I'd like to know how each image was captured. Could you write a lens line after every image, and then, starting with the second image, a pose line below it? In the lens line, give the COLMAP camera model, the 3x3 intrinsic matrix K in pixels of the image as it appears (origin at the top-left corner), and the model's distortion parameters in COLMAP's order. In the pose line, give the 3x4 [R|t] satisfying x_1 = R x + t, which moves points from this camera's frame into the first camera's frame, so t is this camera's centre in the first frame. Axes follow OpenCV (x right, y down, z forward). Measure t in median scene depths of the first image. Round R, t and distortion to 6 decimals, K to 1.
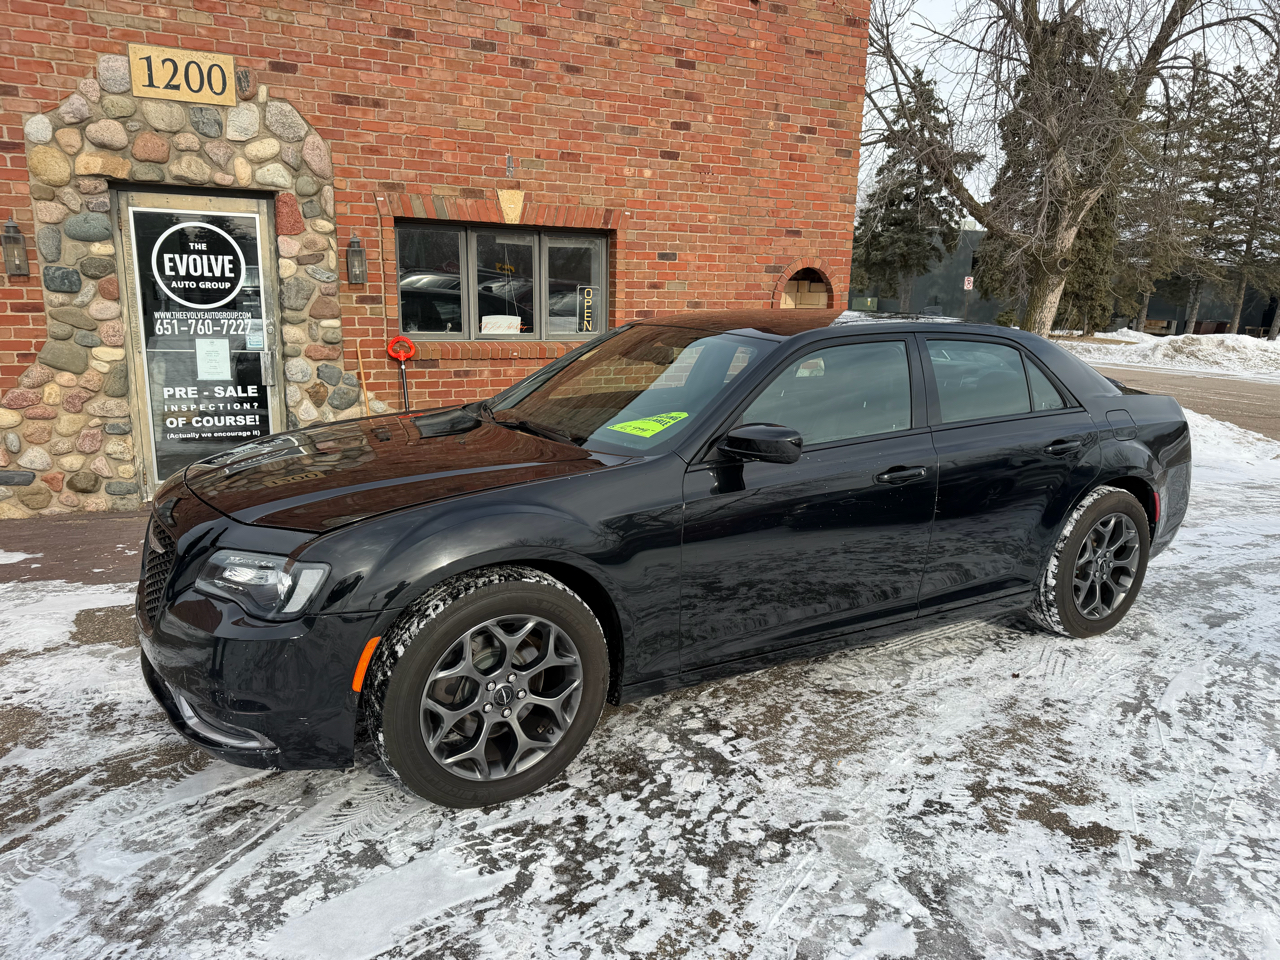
lens RADIAL K [[899.1, 0, 644.2], [0, 899.1, 491.9], [0, 0, 1]] dist [0.020707, -0.020353]
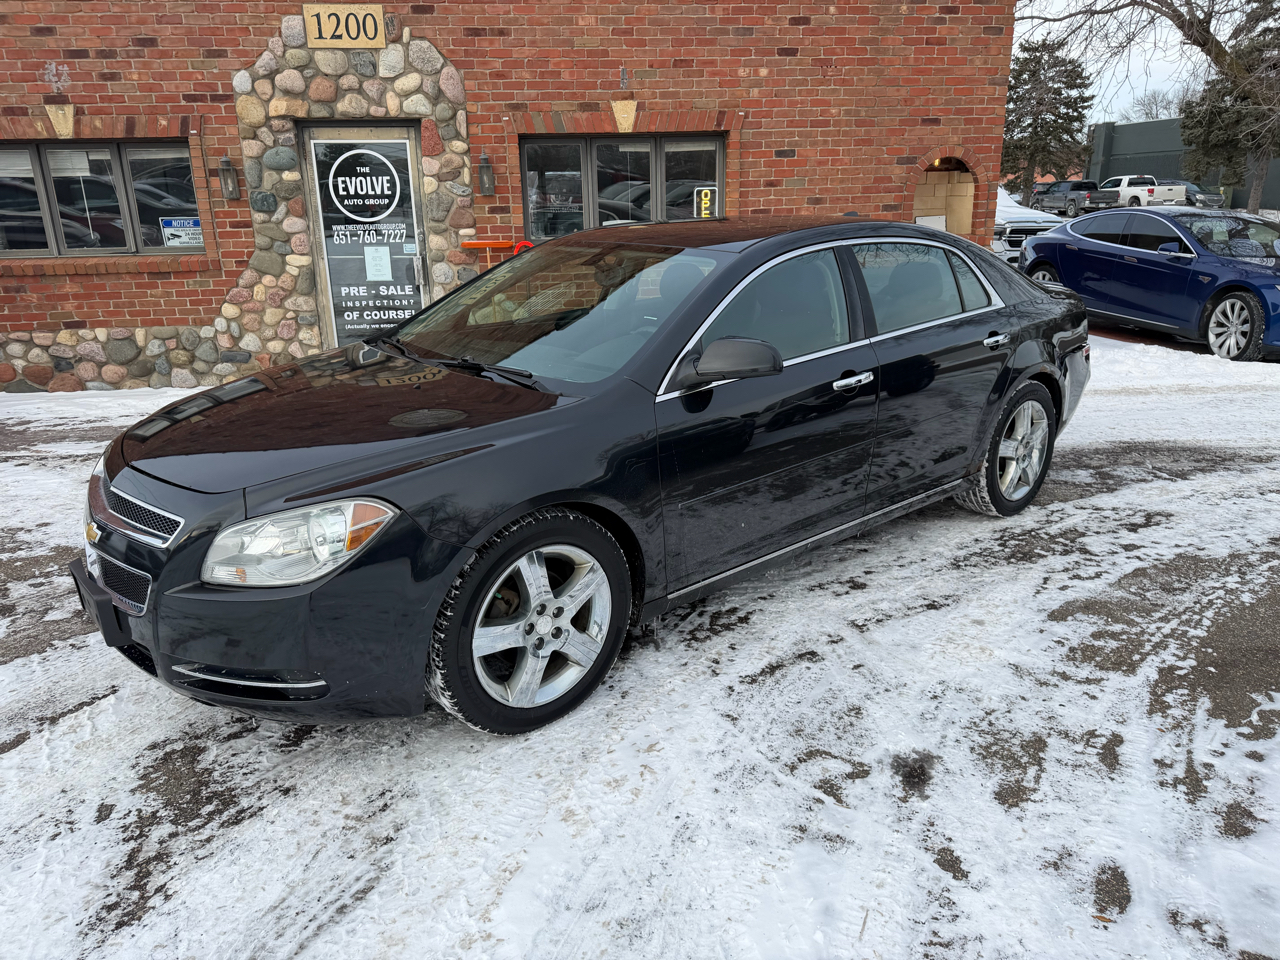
lens RADIAL K [[915.2, 0, 643.9], [0, 915.2, 491.1], [0, 0, 1]] dist [0.022160, -0.021388]
pose [[0.943752, 0.061012, -0.324977, 0.287310], [-0.032406, 0.995164, 0.092724, 0.032769], [0.329062, -0.076977, 0.941166, -0.077768]]
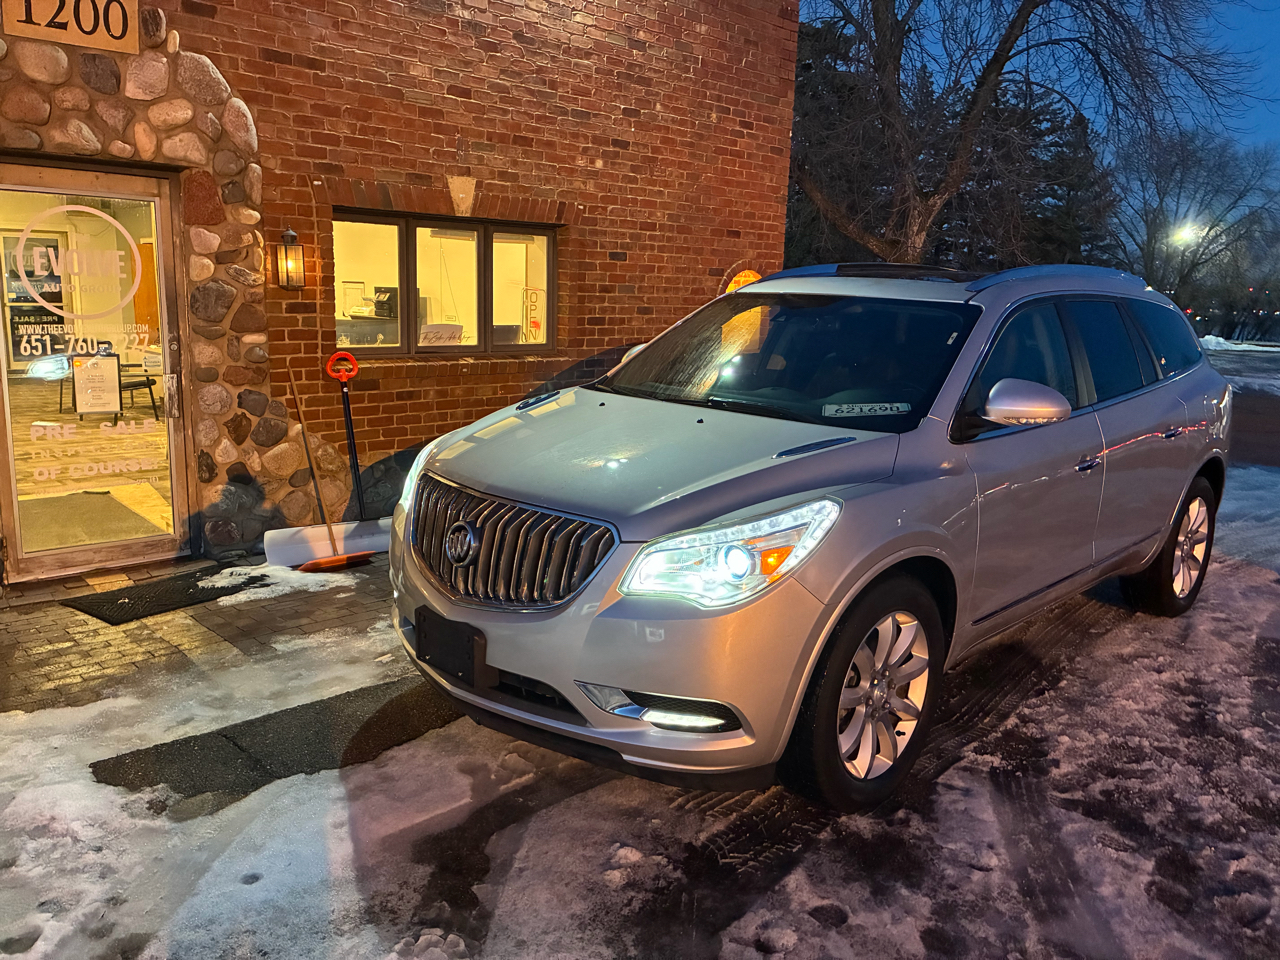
lens RADIAL K [[951.3, 0, 639.8], [0, 951.3, 470.2], [0, 0, 1]] dist [0.033444, -0.056931]
pose [[0.961358, -0.042283, 0.272037, -0.264684], [0.049058, 0.998631, -0.018152, -0.042461], [-0.270897, 0.030796, 0.962116, 0.120643]]
